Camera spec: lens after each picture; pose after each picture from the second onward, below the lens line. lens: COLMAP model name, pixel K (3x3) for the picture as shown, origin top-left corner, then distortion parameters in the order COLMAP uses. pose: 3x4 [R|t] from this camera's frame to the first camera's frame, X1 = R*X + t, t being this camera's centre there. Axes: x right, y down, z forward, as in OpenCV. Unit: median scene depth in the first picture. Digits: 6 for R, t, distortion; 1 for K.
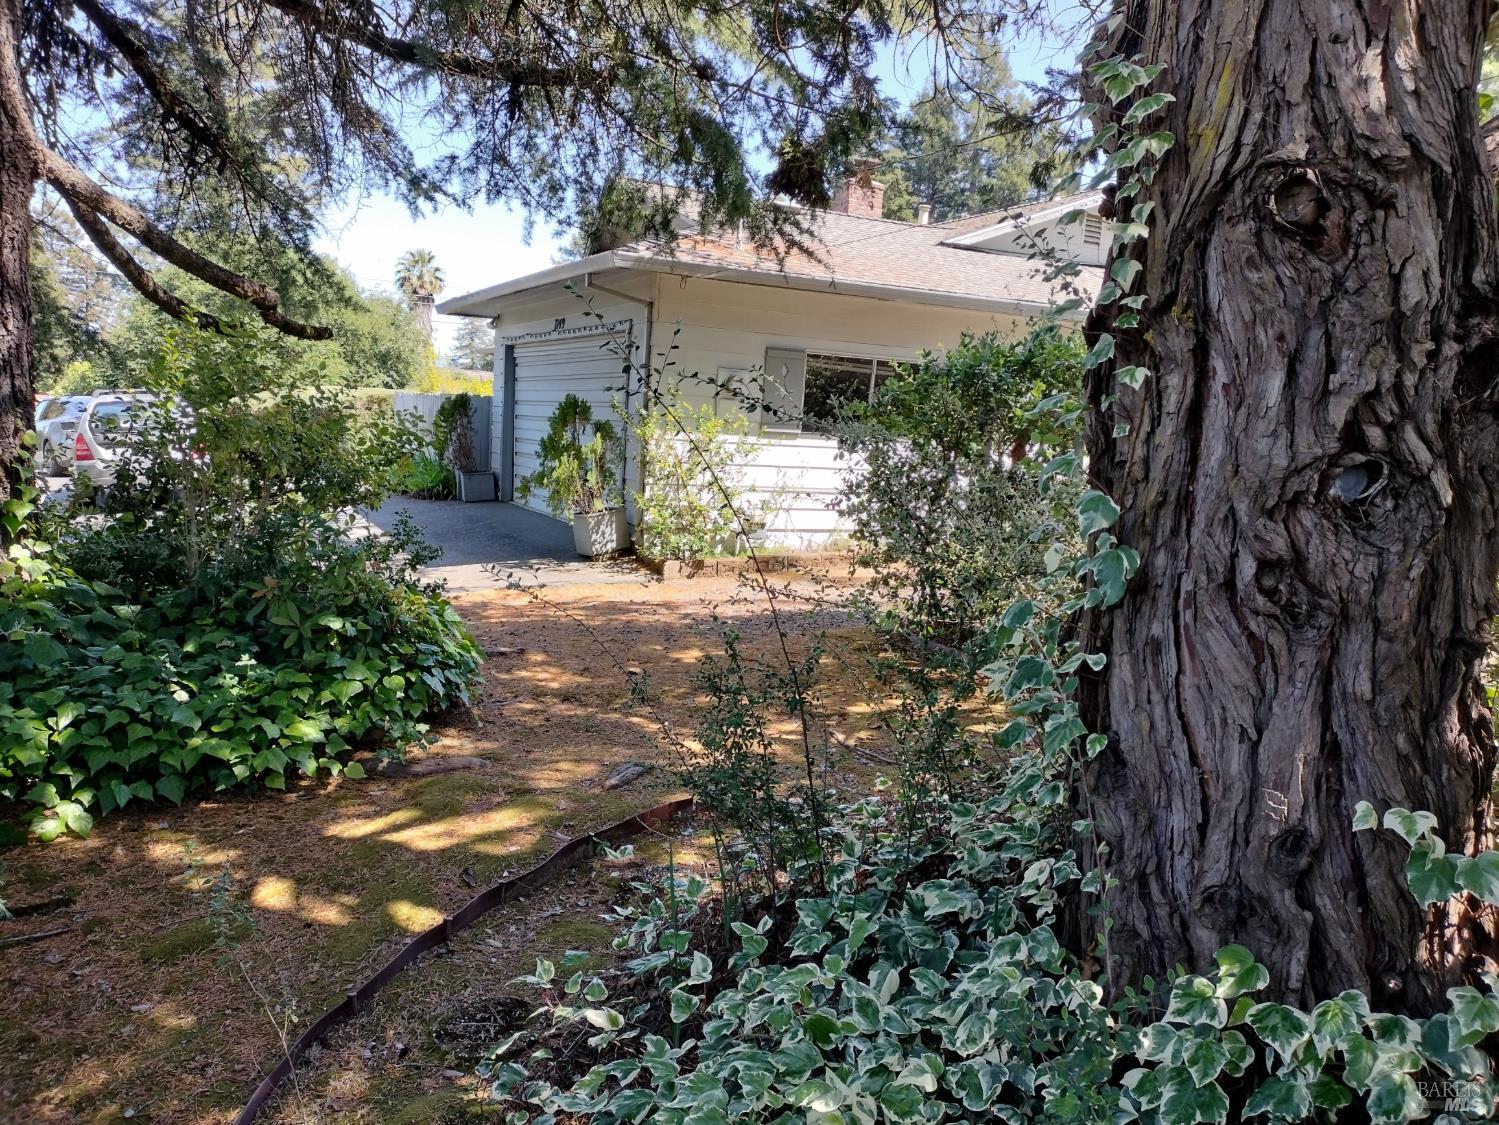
lens RADIAL K [[1094.2, 0, 748.6], [0, 1094.2, 561.0], [0, 0, 1]] dist [0.040882, -0.044930]
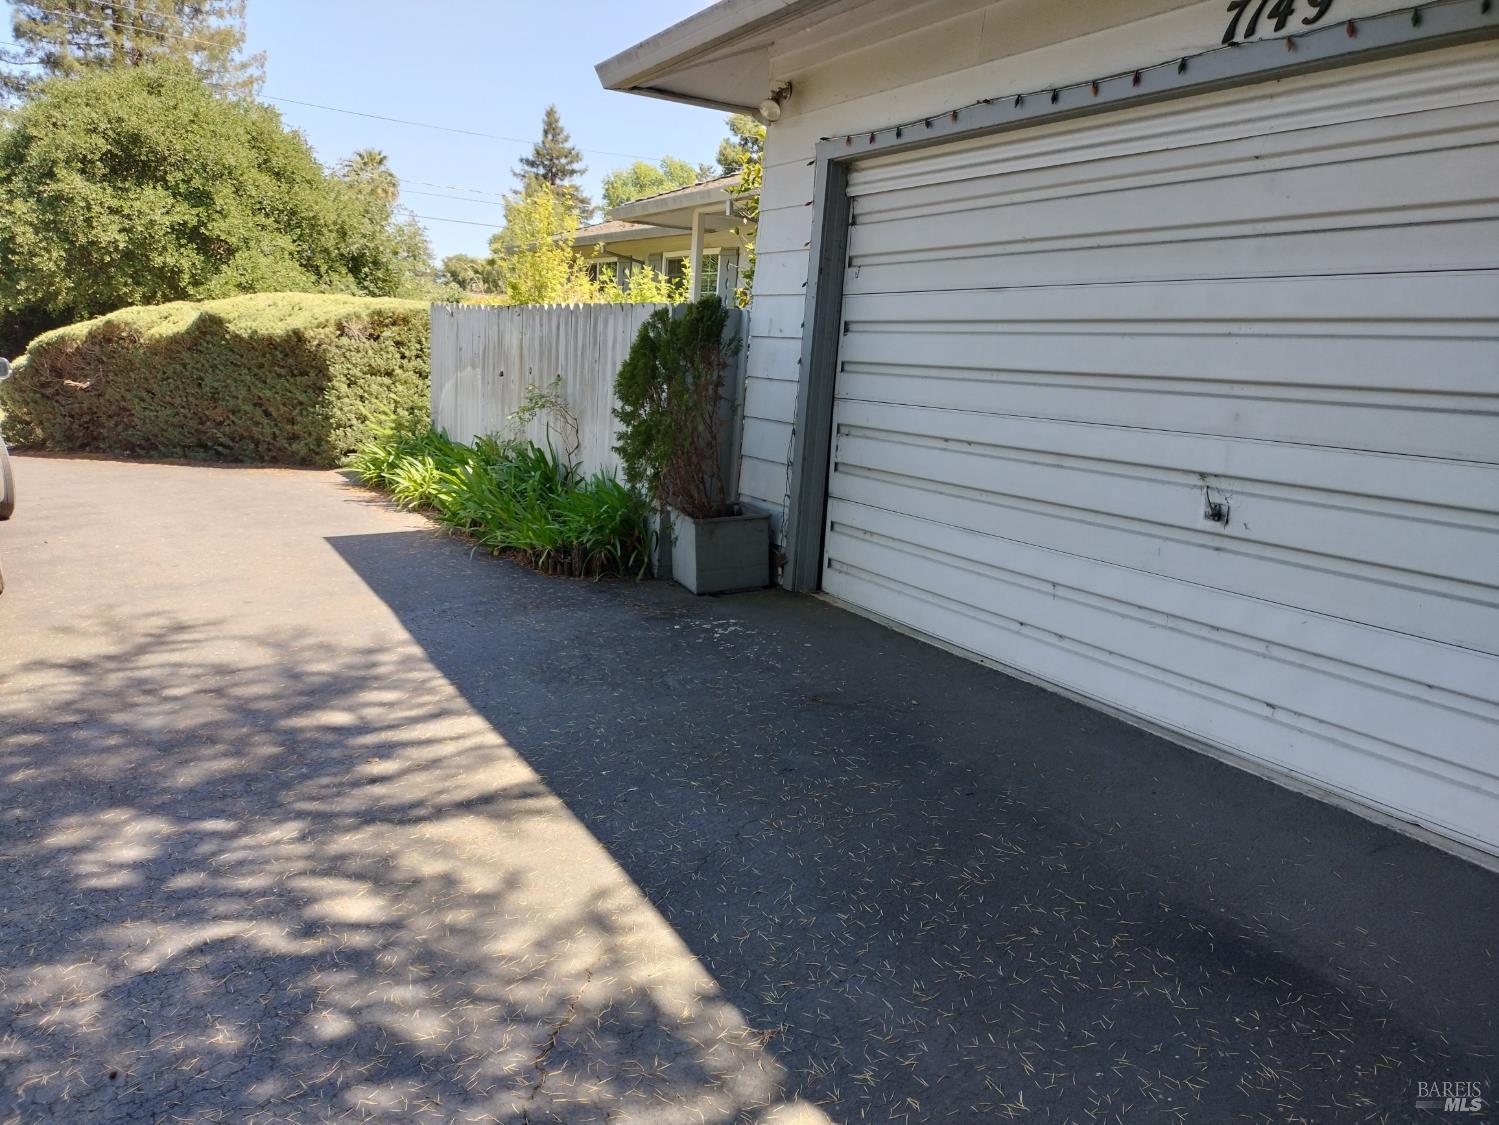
lens RADIAL K [[1094.2, 0, 750.7], [0, 1094.2, 563.6], [0, 0, 1]] dist [0.040882, -0.044930]
pose [[0.998801, 0.001690, 0.048920, -0.120404], [-0.004784, 0.997989, 0.063209, -0.040742], [-0.048715, -0.063367, 0.996801, 0.292338]]
